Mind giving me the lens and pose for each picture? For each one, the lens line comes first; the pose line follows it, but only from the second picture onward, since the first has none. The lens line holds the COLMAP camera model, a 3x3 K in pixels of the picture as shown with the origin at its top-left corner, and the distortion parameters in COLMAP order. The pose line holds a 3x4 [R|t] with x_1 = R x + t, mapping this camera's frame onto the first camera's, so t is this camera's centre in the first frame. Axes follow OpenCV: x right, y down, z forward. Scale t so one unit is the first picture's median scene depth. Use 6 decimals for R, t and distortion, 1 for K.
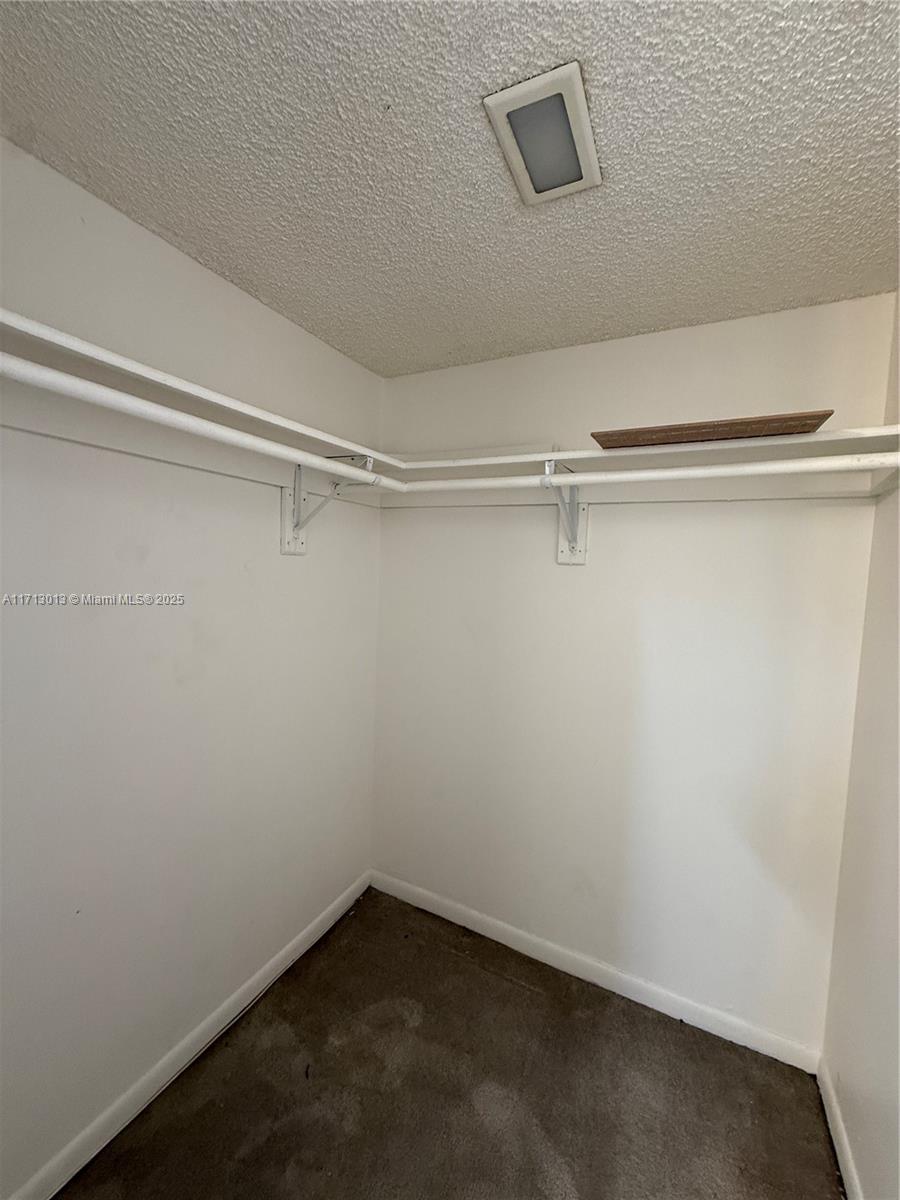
lens RADIAL K [[477.8, 0, 450.0], [0, 477.8, 600.0], [0, 0, 1]] dist [0.001146, 0.000139]
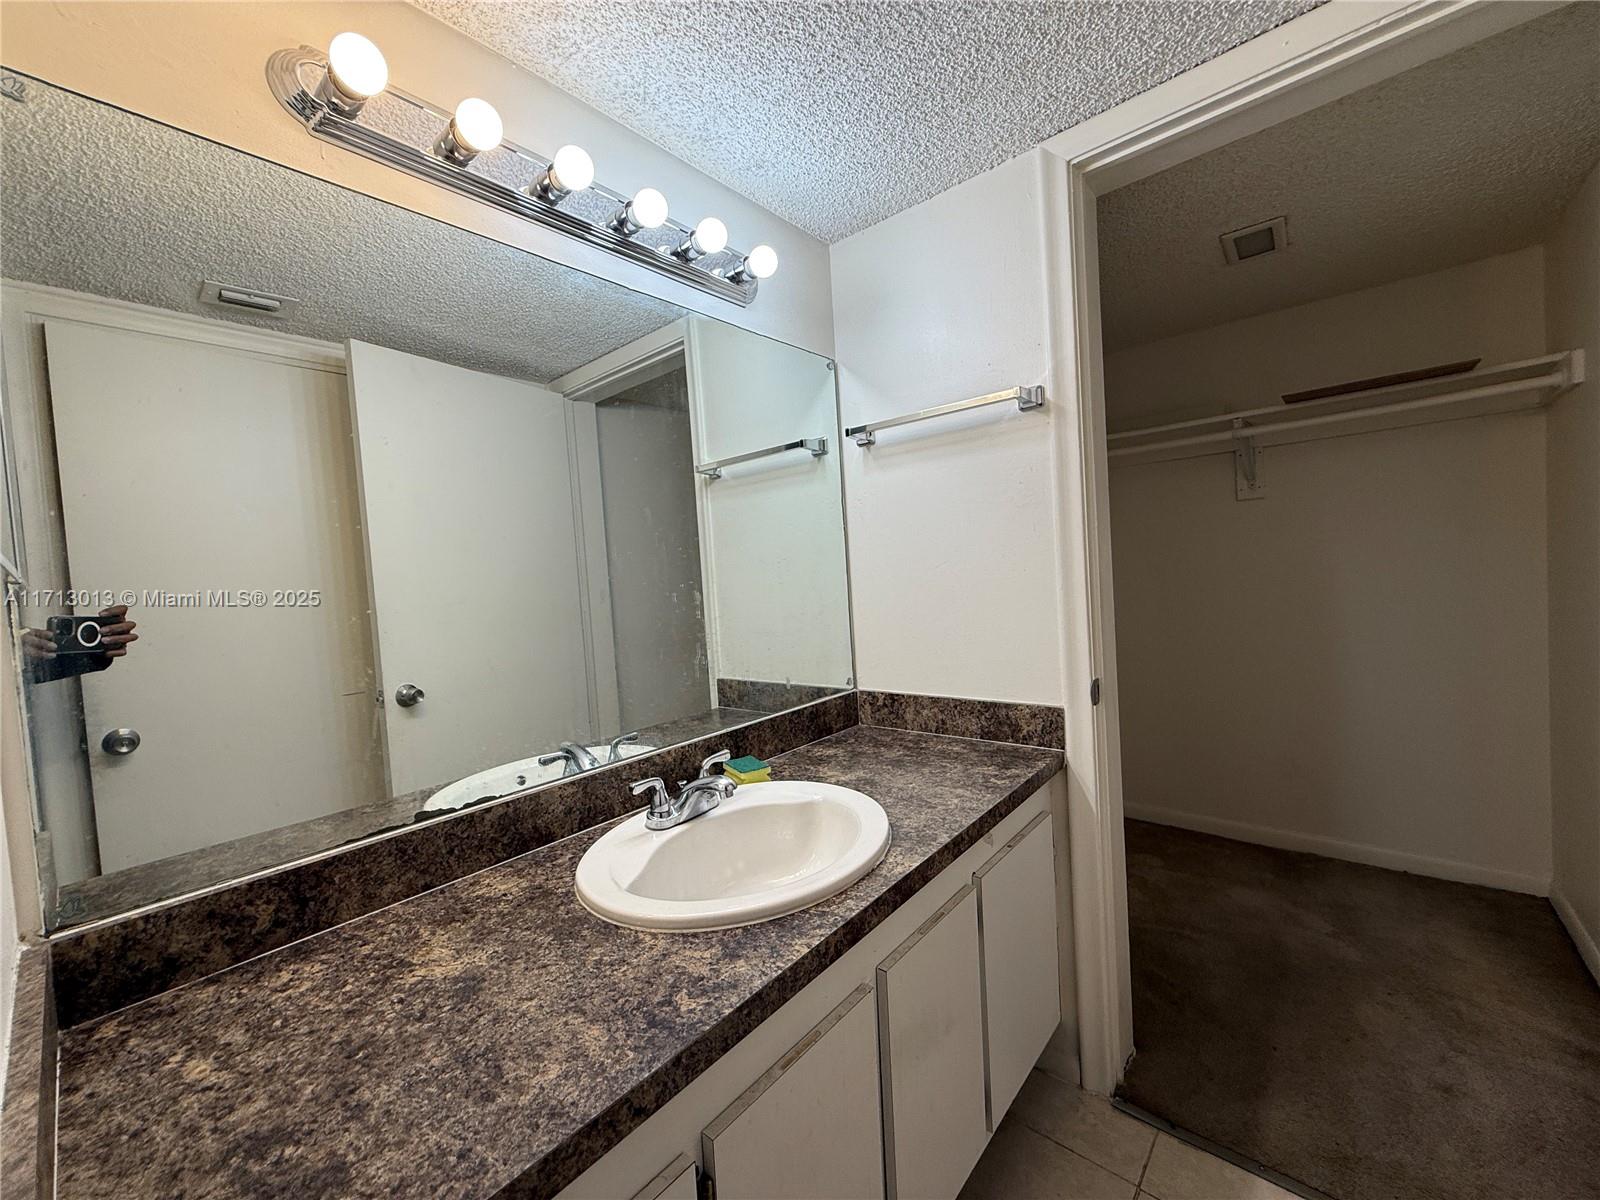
lens RADIAL K [[637.0, 0, 796.3], [0, 637.0, 603.4], [0, 0, 1]] dist [0.001146, 0.000139]
pose [[0.968229, -0.088972, -0.233701, -0.622007], [0.081361, 0.995798, -0.042029, 0.199570], [0.236458, 0.021680, 0.971400, -1.023435]]
